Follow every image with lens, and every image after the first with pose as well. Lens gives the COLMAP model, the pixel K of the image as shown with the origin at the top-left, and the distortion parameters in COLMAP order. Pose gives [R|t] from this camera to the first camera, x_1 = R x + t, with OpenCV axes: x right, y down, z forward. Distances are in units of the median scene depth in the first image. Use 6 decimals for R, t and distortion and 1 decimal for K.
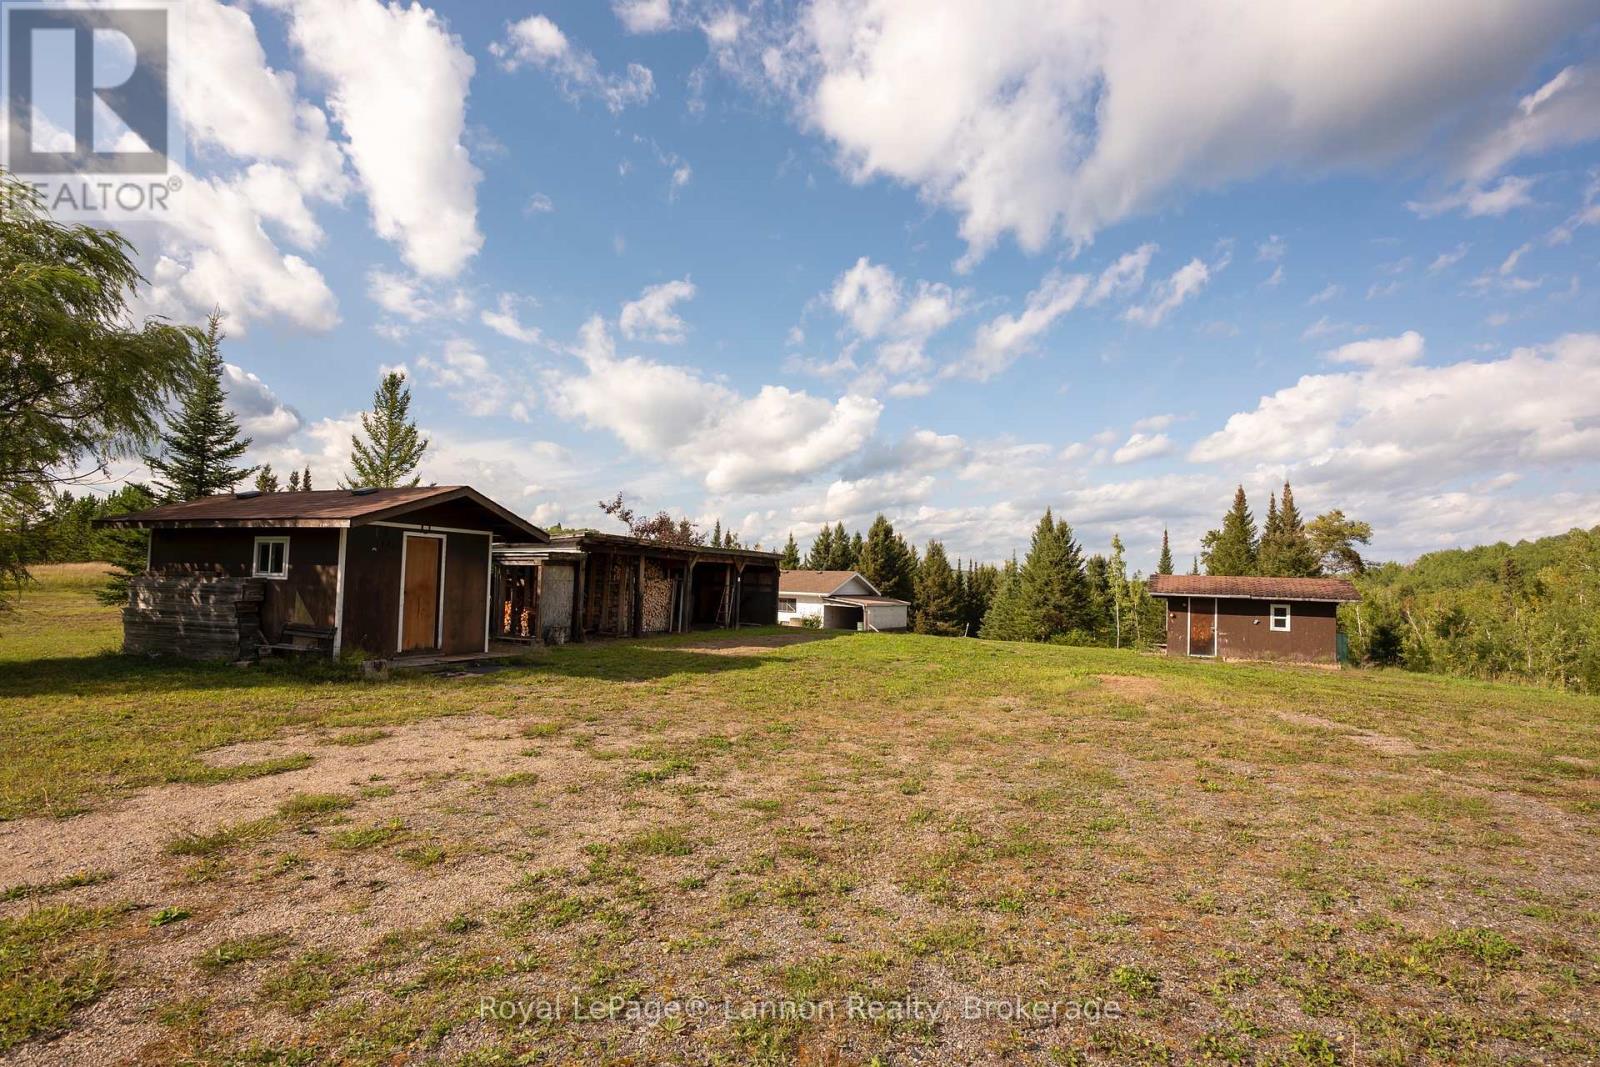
lens RADIAL K [[794.5, 0, 801.9], [0, 794.5, 537.8], [0, 0, 1]] dist [0.001333, 0.000754]
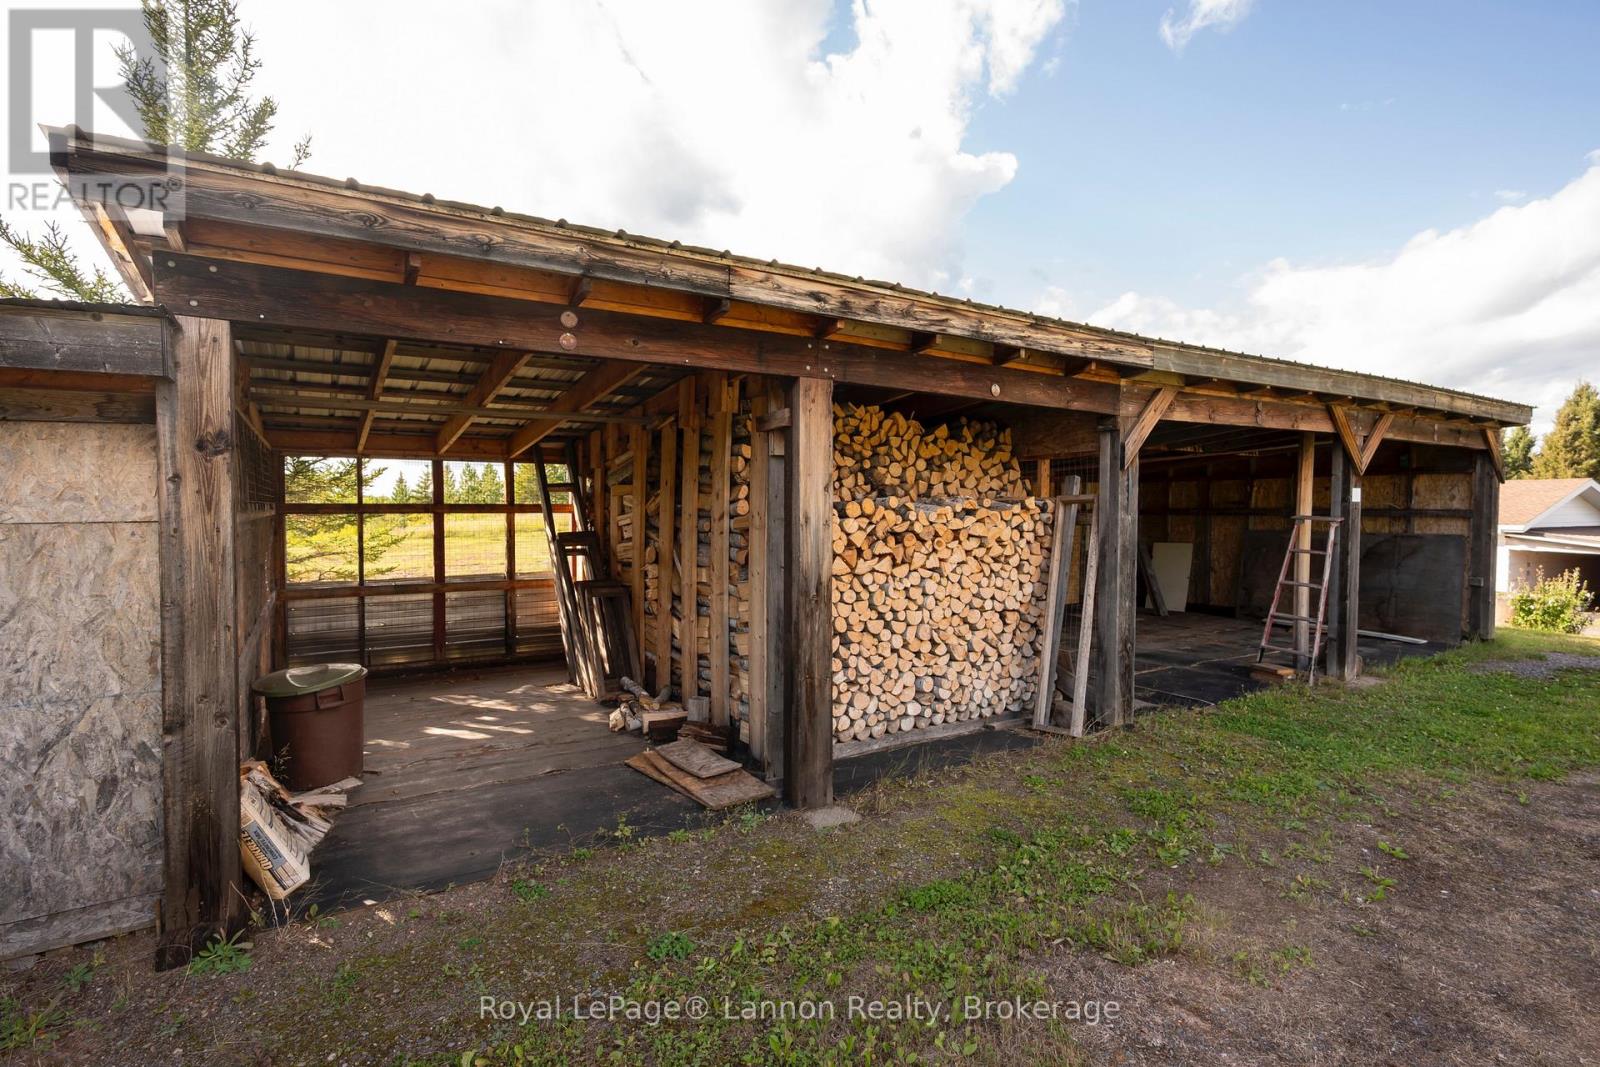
lens RADIAL K [[794.5, 0, 801.9], [0, 794.5, 537.8], [0, 0, 1]] dist [0.001333, 0.000754]
pose [[0.811761, -0.008181, -0.583933, -0.111383], [0.057464, 0.996168, 0.065928, 0.057789], [0.581156, -0.087073, 0.809121, 1.009490]]
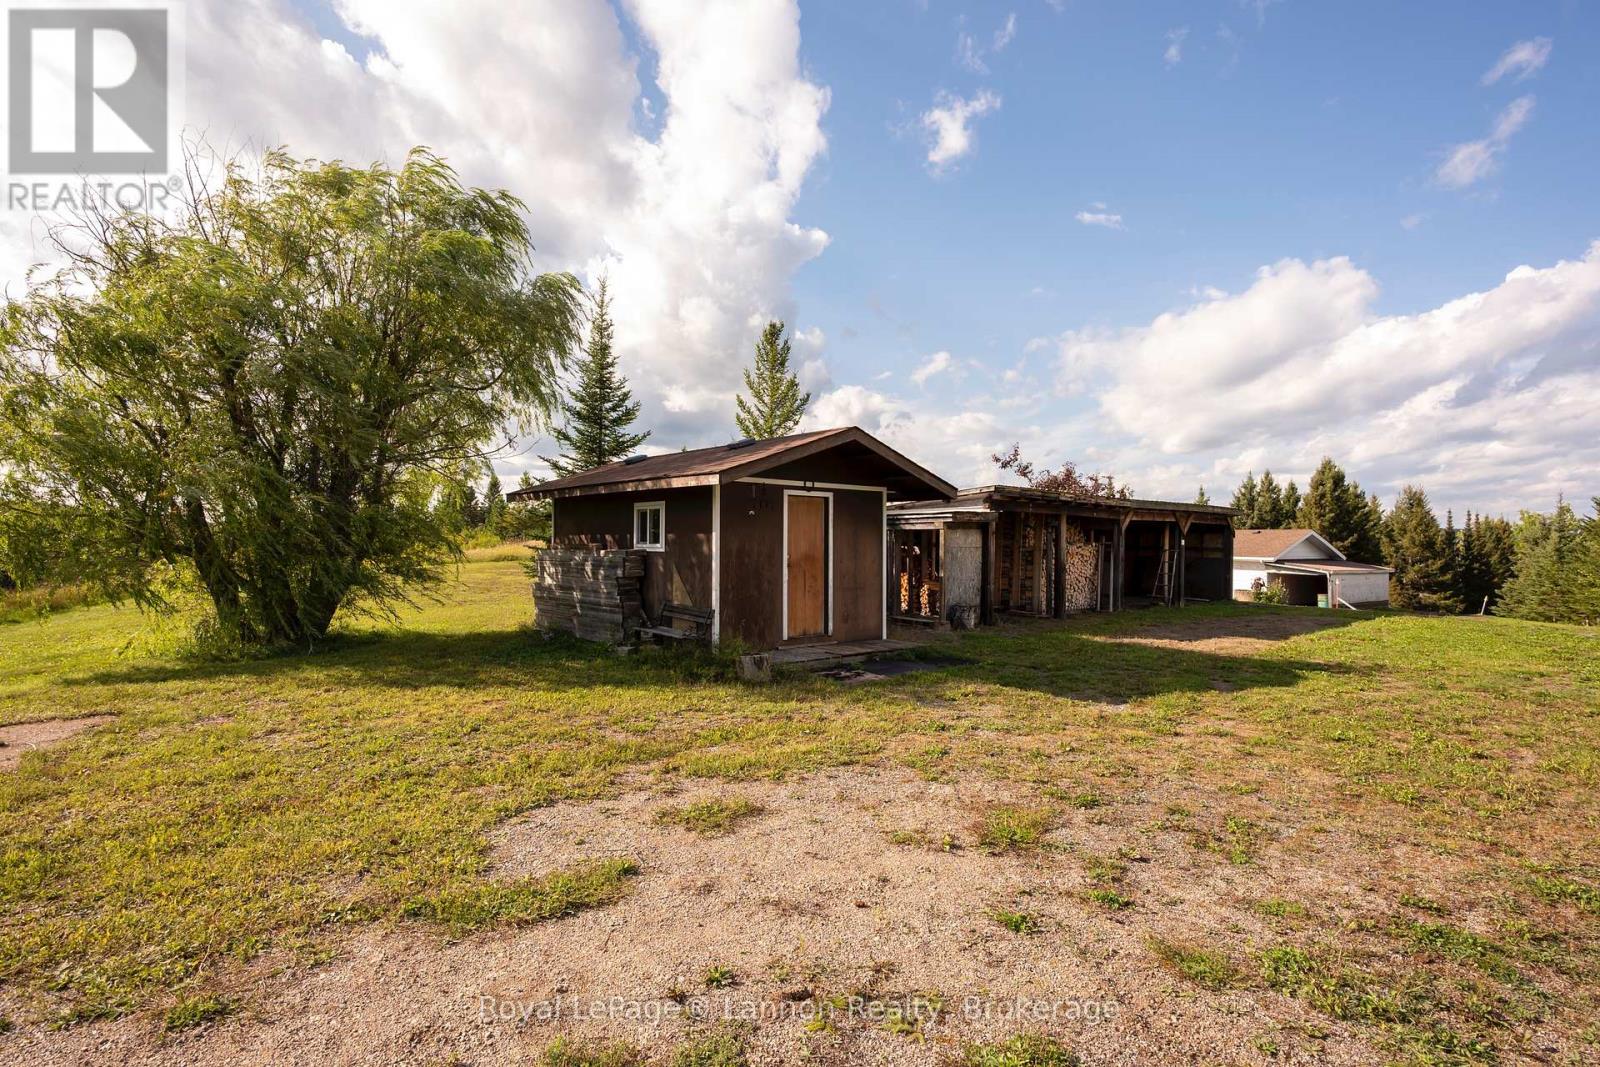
lens RADIAL K [[794.5, 0, 801.9], [0, 794.5, 537.8], [0, 0, 1]] dist [0.001333, 0.000754]
pose [[0.895872, -0.019824, -0.443870, -0.101728], [0.039339, 0.998620, 0.034800, 0.010356], [0.442567, -0.048638, 0.895415, 0.224728]]
